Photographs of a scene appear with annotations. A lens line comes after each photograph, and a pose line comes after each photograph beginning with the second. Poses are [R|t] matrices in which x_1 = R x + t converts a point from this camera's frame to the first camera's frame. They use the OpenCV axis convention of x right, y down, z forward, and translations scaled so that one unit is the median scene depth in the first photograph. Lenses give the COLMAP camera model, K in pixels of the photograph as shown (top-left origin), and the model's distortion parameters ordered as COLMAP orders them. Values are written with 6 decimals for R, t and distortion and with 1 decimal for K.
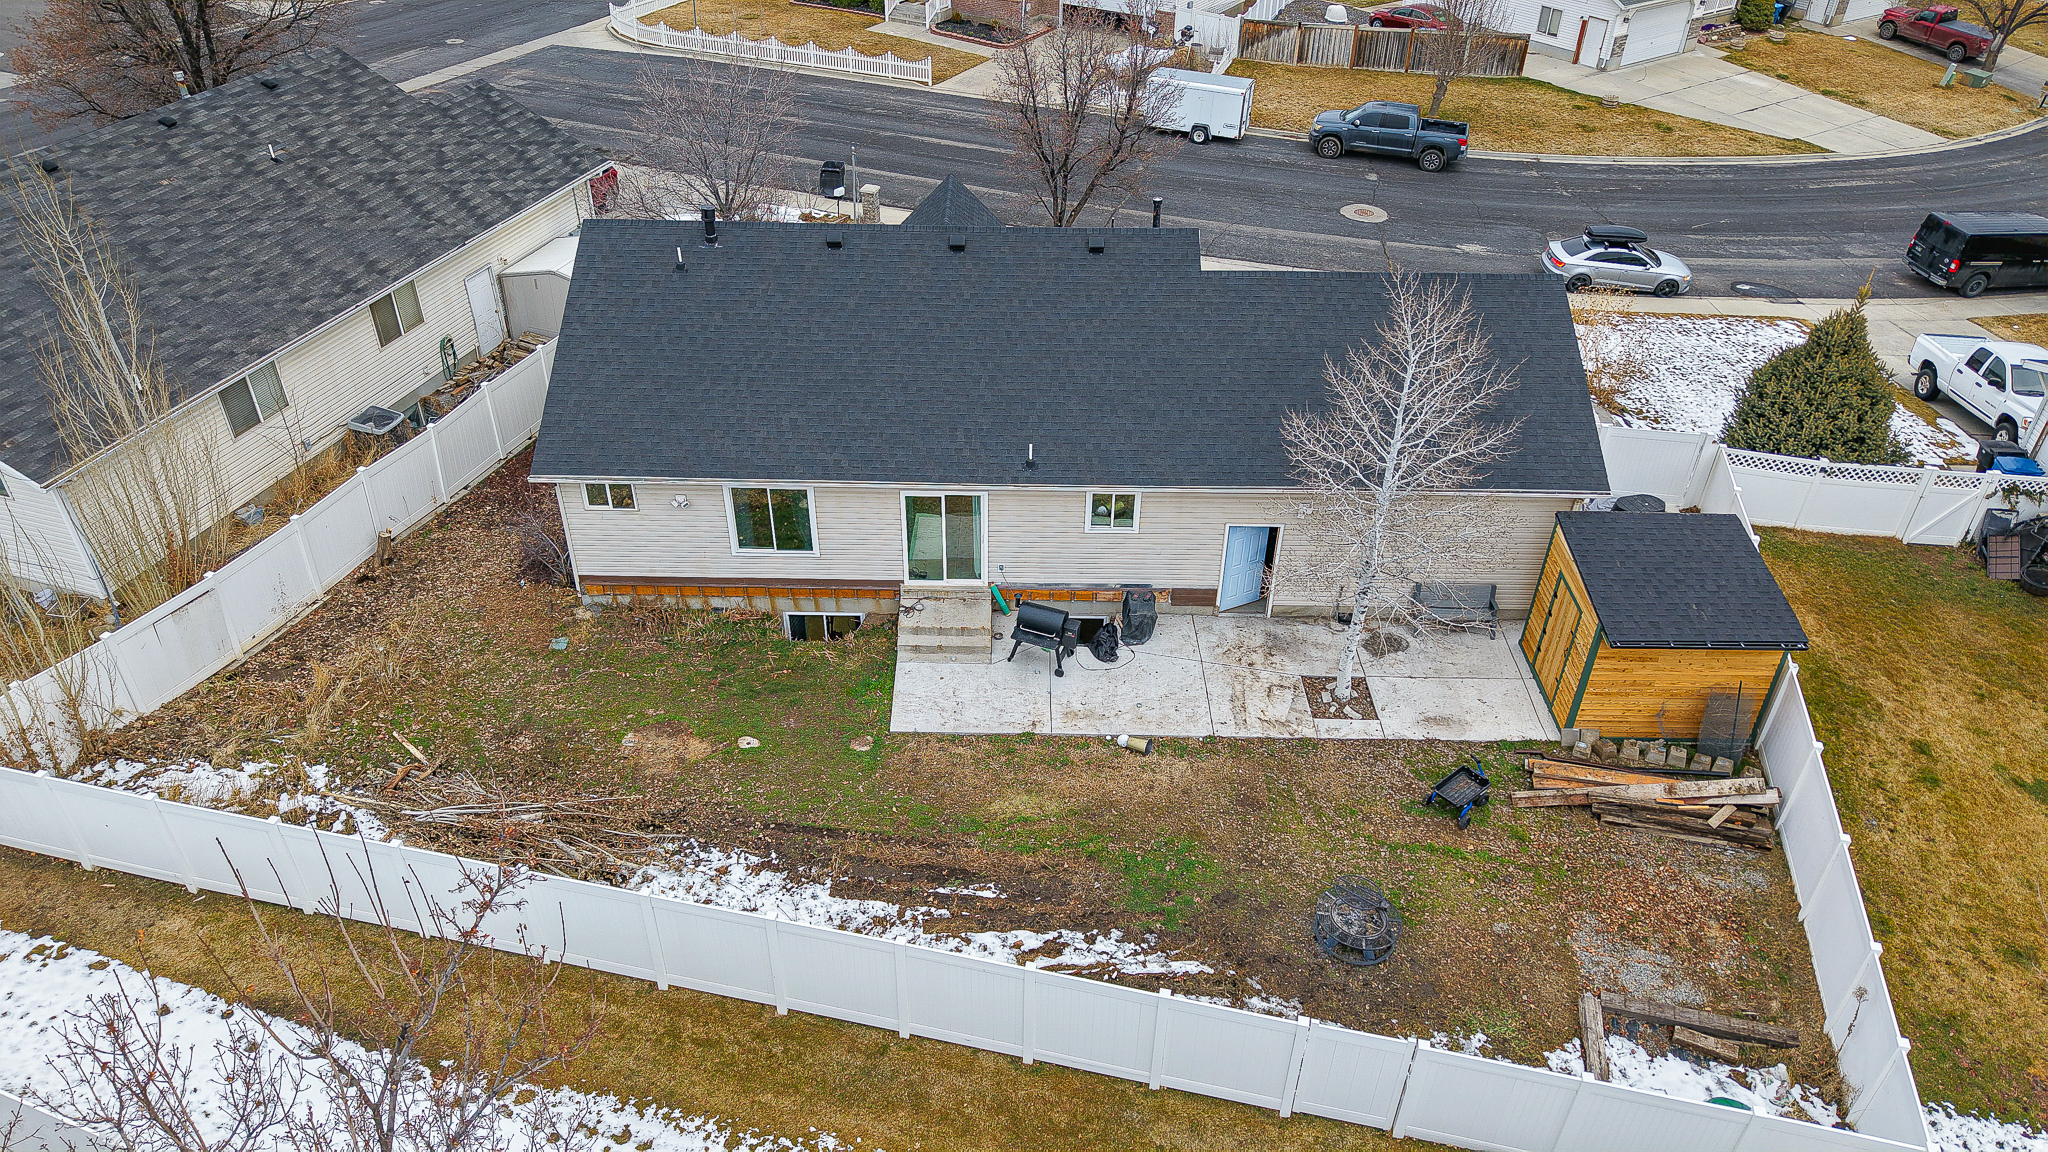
lens RADIAL K [[1379.5, 0, 1019.3], [0, 1379.5, 568.6], [0, 0, 1]] dist [0.025808, -0.028620]
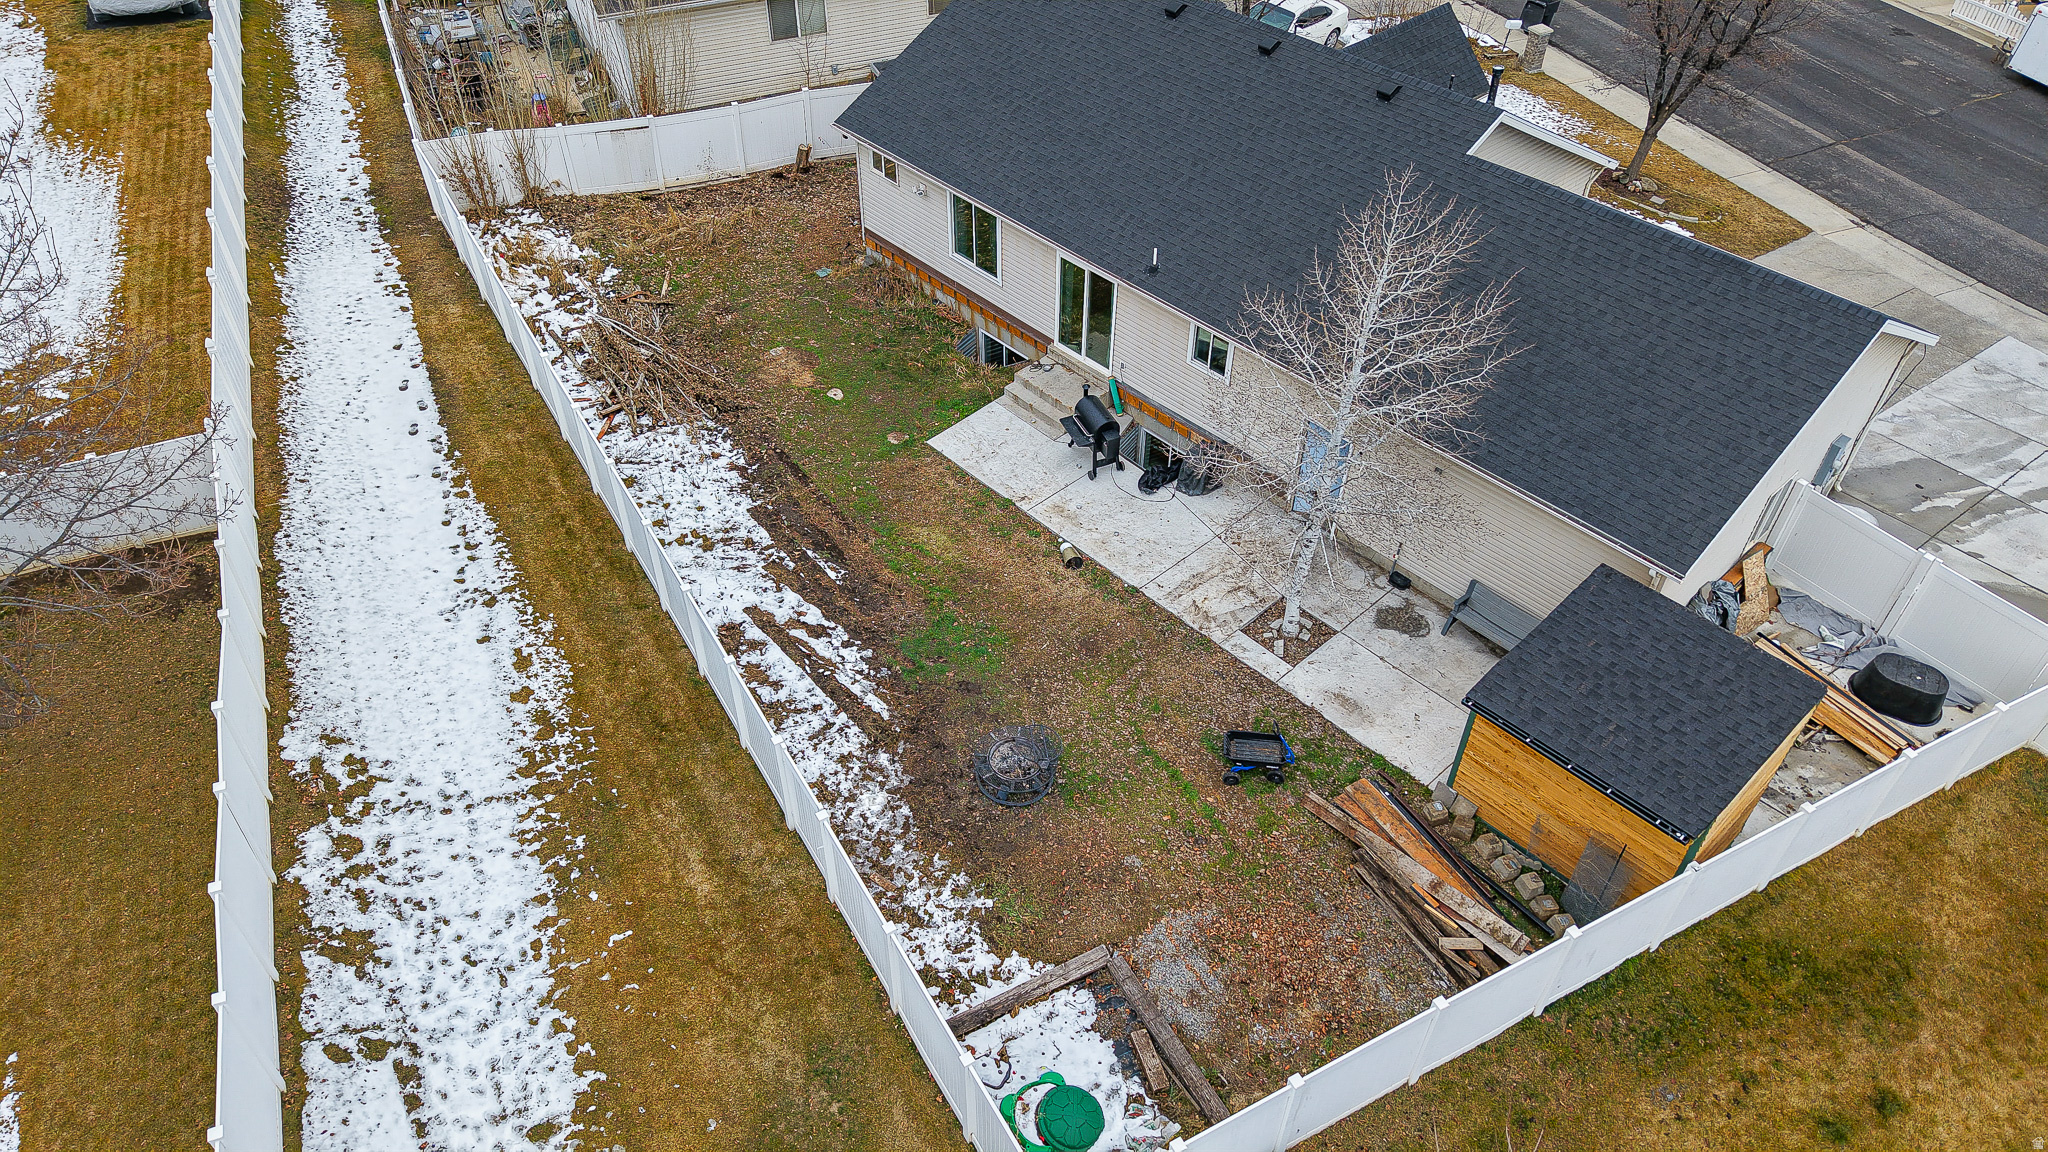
lens RADIAL K [[1373.6, 0, 1024.0], [0, 1373.6, 576.0], [0, 0, 1]] dist [0.089330, -0.191461]
pose [[0.685964, 0.486799, -0.540814, 0.573458], [-0.417128, 0.872079, 0.255896, -0.096792], [0.596203, 0.050053, 0.801272, 0.156748]]
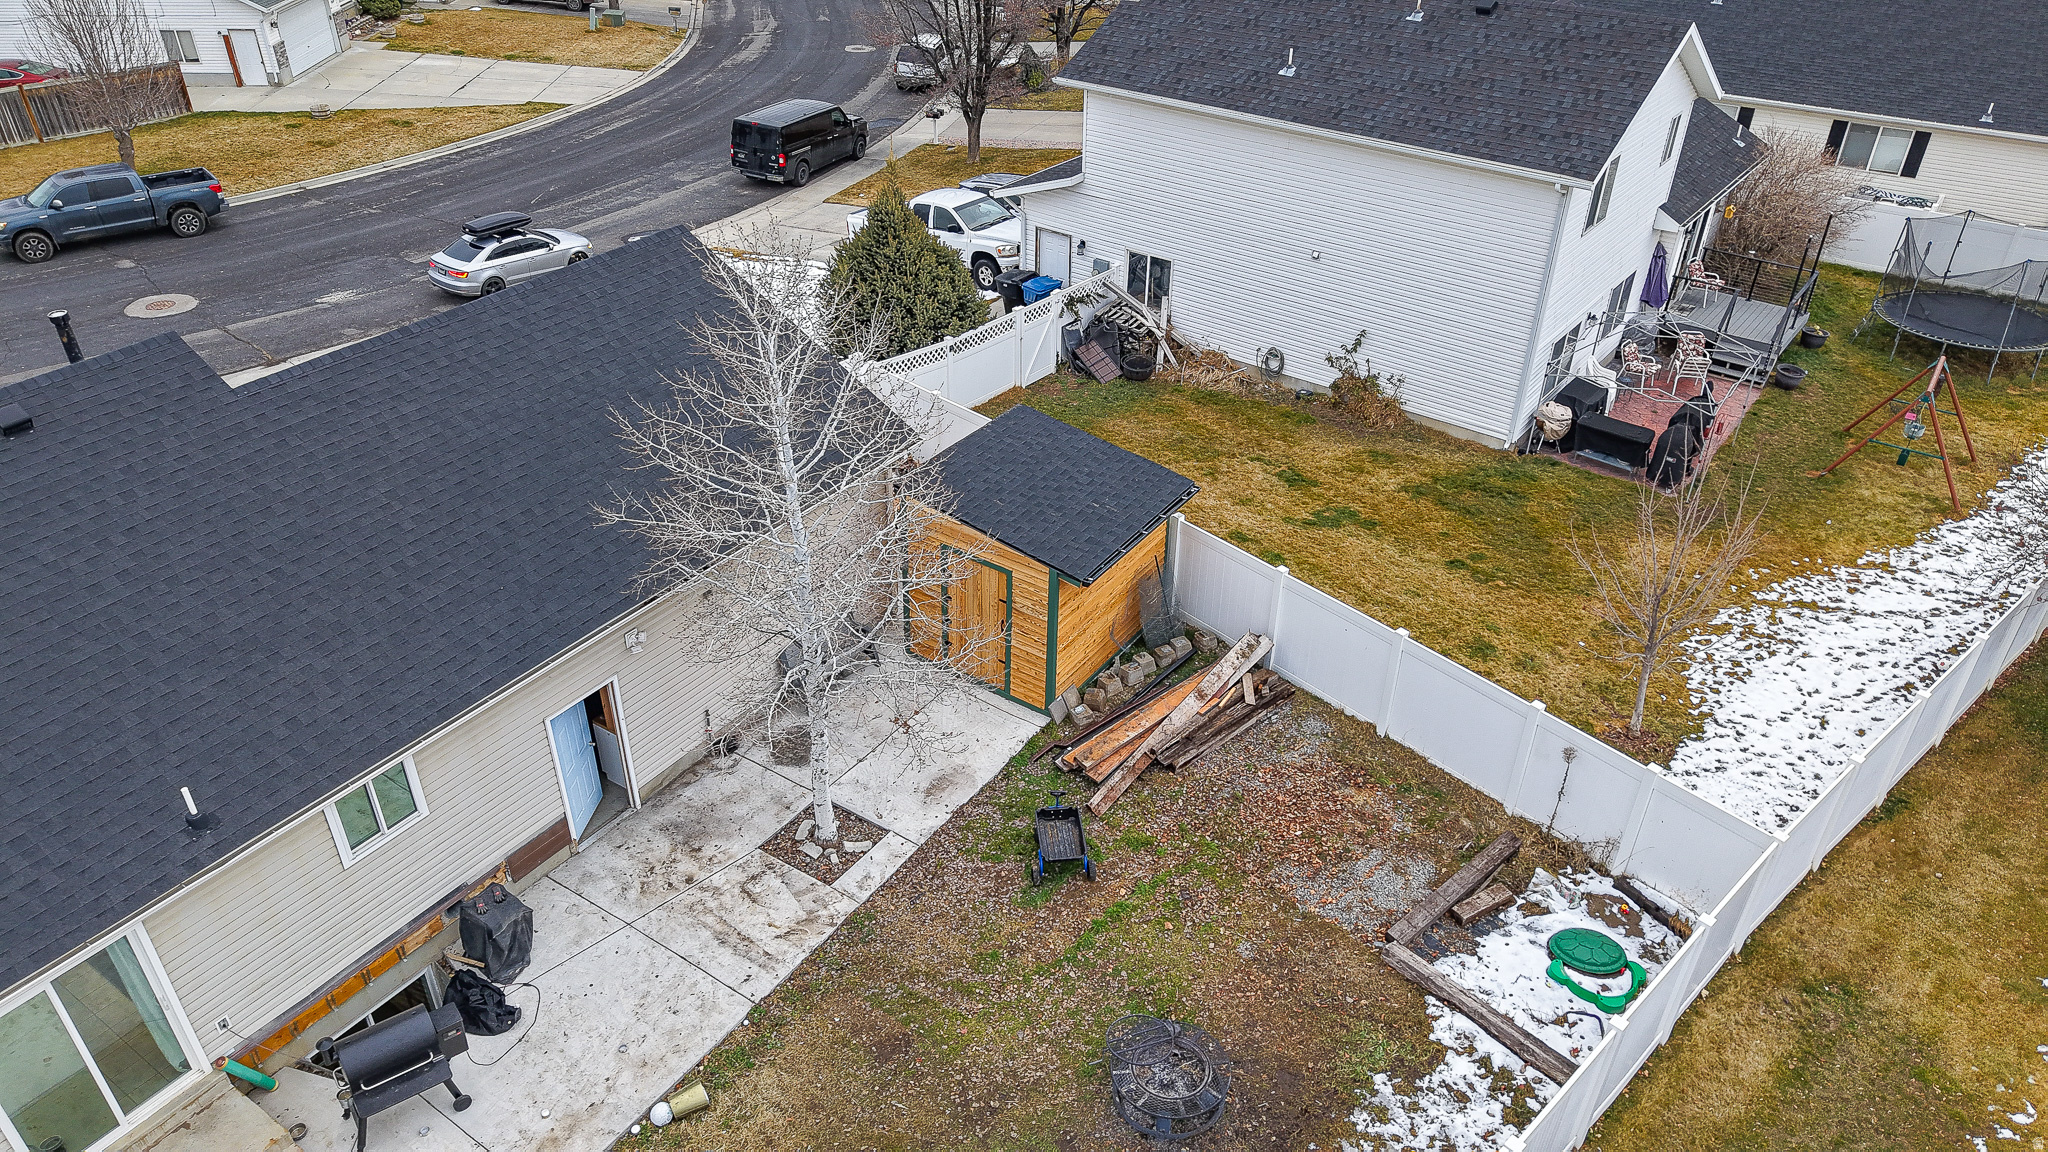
lens RADIAL K [[1379.5, 0, 1019.3], [0, 1379.5, 568.6], [0, 0, 1]] dist [0.025808, -0.028620]
pose [[0.557508, -0.455792, 0.693857, -0.135412], [0.475796, 0.860338, 0.182855, -0.104506], [-0.680296, 0.228191, 0.696510, 0.399300]]
